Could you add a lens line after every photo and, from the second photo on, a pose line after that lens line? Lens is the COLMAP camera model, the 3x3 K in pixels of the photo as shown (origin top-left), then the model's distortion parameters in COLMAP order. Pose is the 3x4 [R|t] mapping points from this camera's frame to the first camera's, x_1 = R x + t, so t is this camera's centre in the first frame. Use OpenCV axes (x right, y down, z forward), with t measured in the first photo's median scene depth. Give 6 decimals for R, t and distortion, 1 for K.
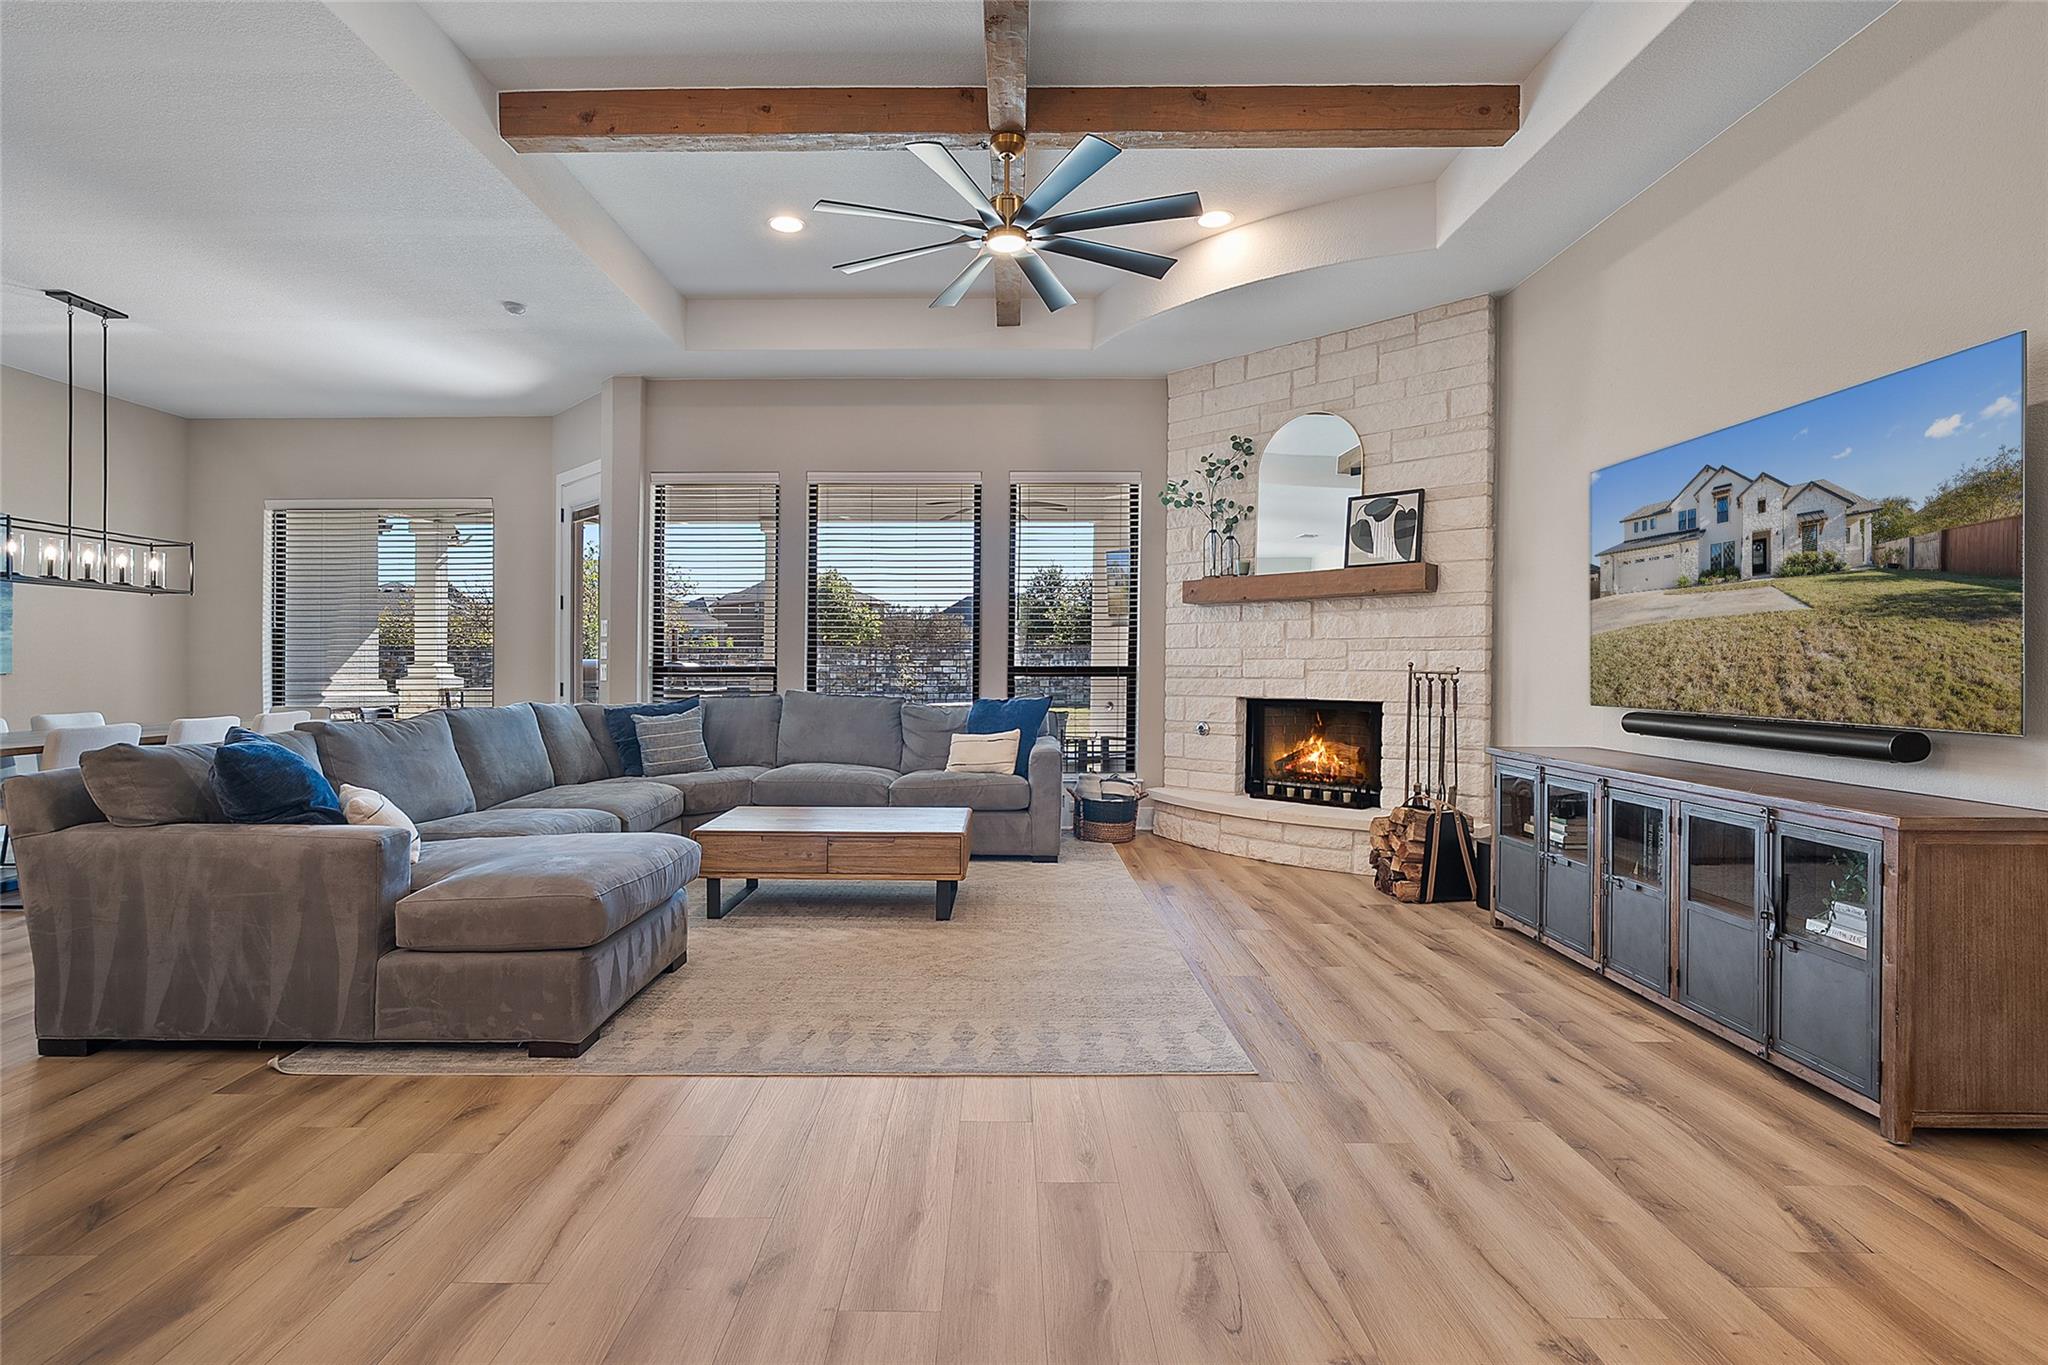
lens RADIAL K [[1076.2, 0, 1016.3], [0, 1076.2, 669.0], [0, 0, 1]] dist [-0.001582, -0.000301]
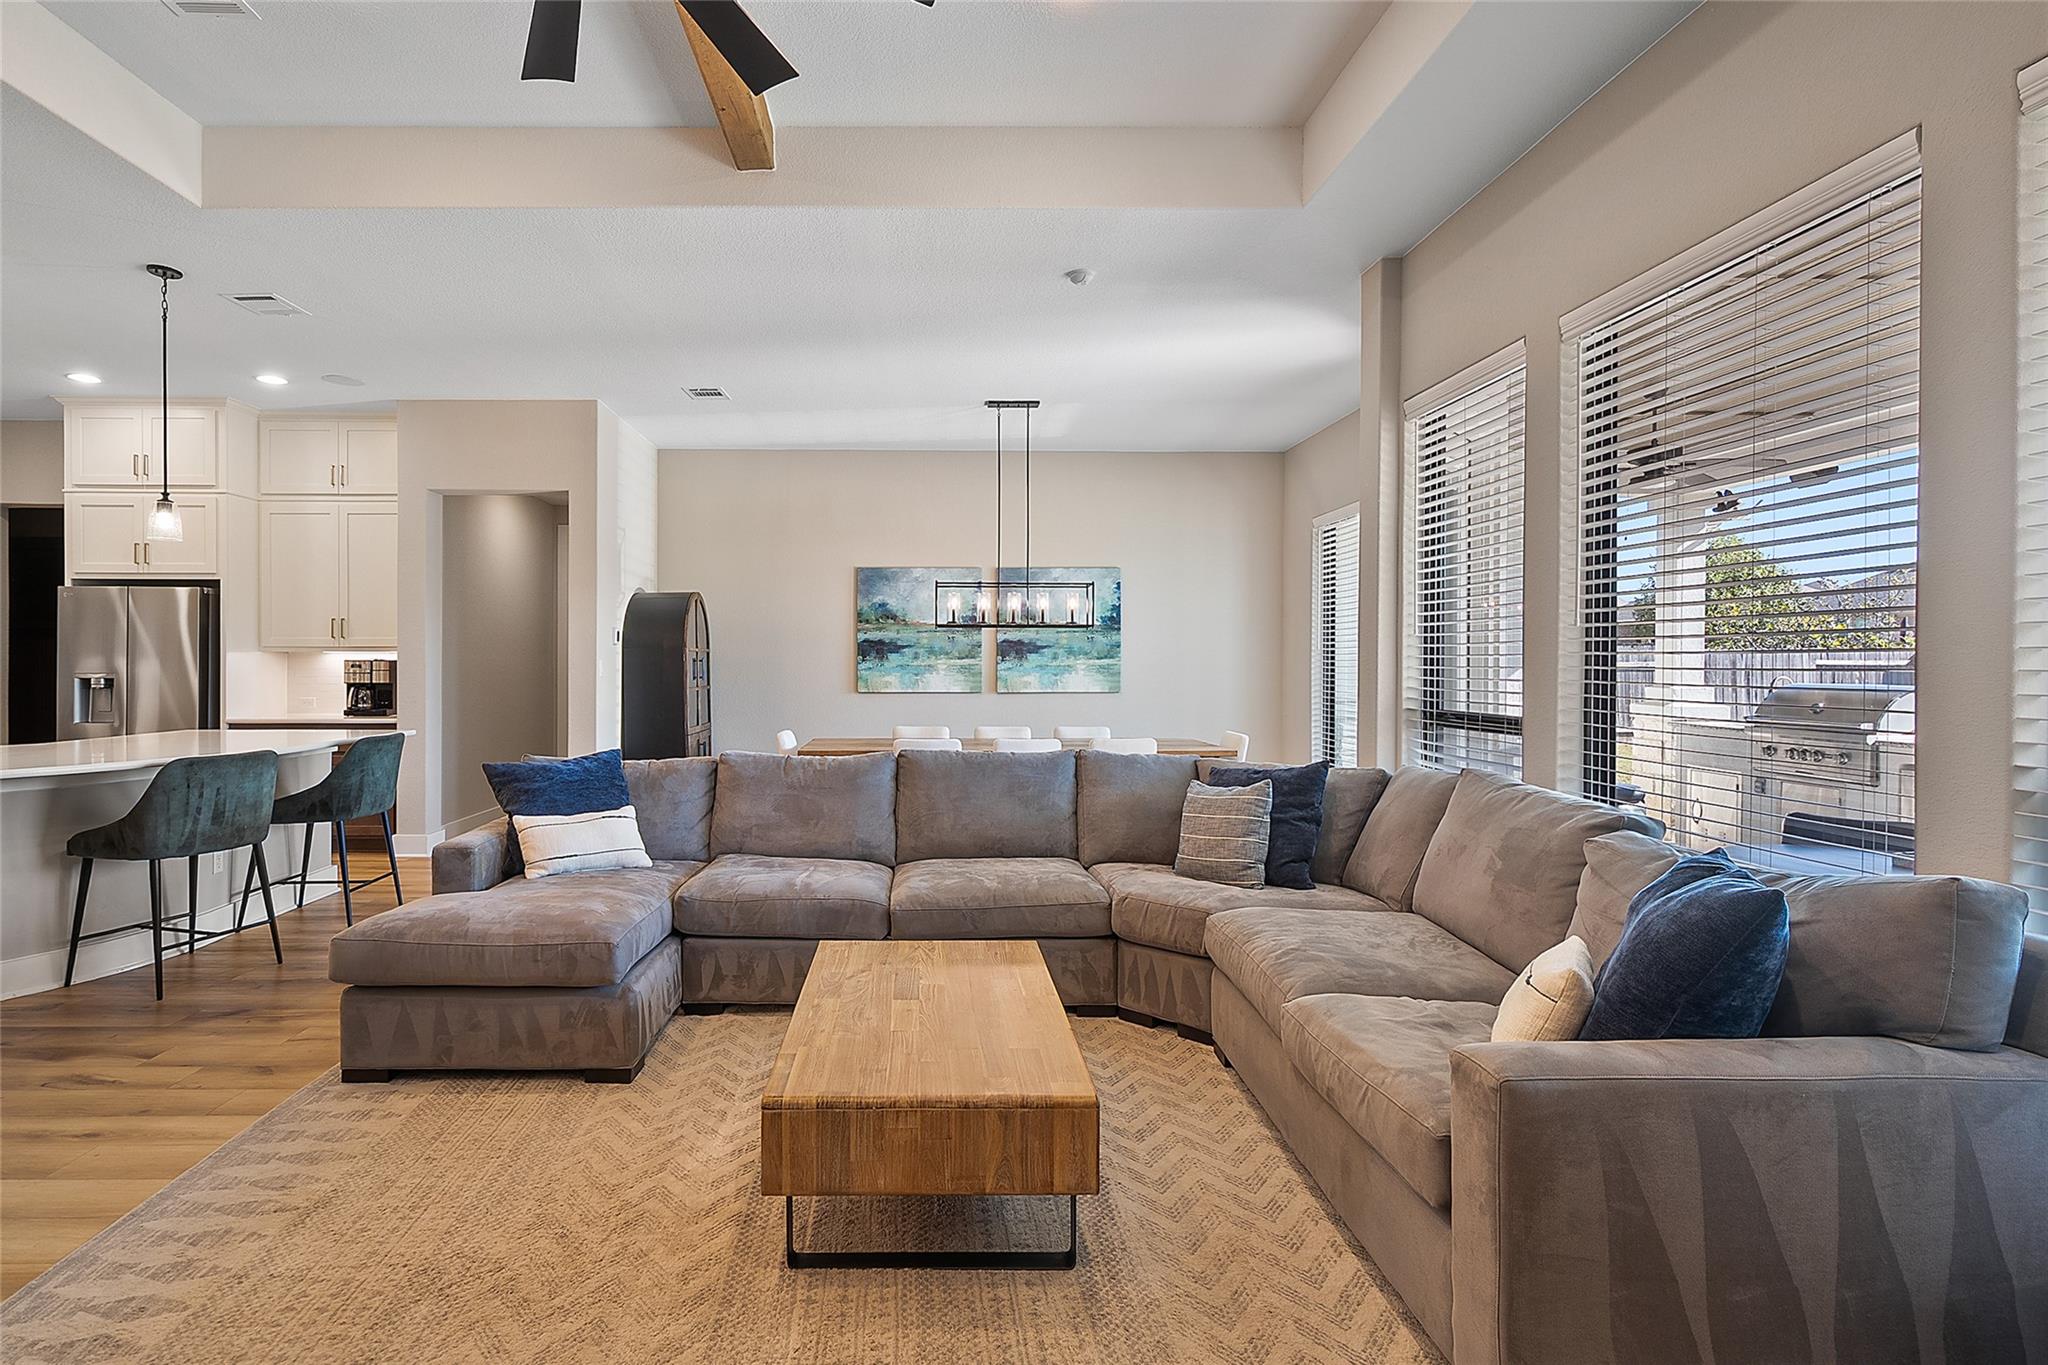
lens RADIAL K [[1076.2, 0, 1016.3], [0, 1076.2, 669.0], [0, 0, 1]] dist [-0.001582, -0.000301]
pose [[-0.028715, 0.011068, -0.999526, 0.653632], [-0.006210, 0.999917, 0.011250, -0.071260], [0.999568, 0.006530, -0.028644, 1.718524]]
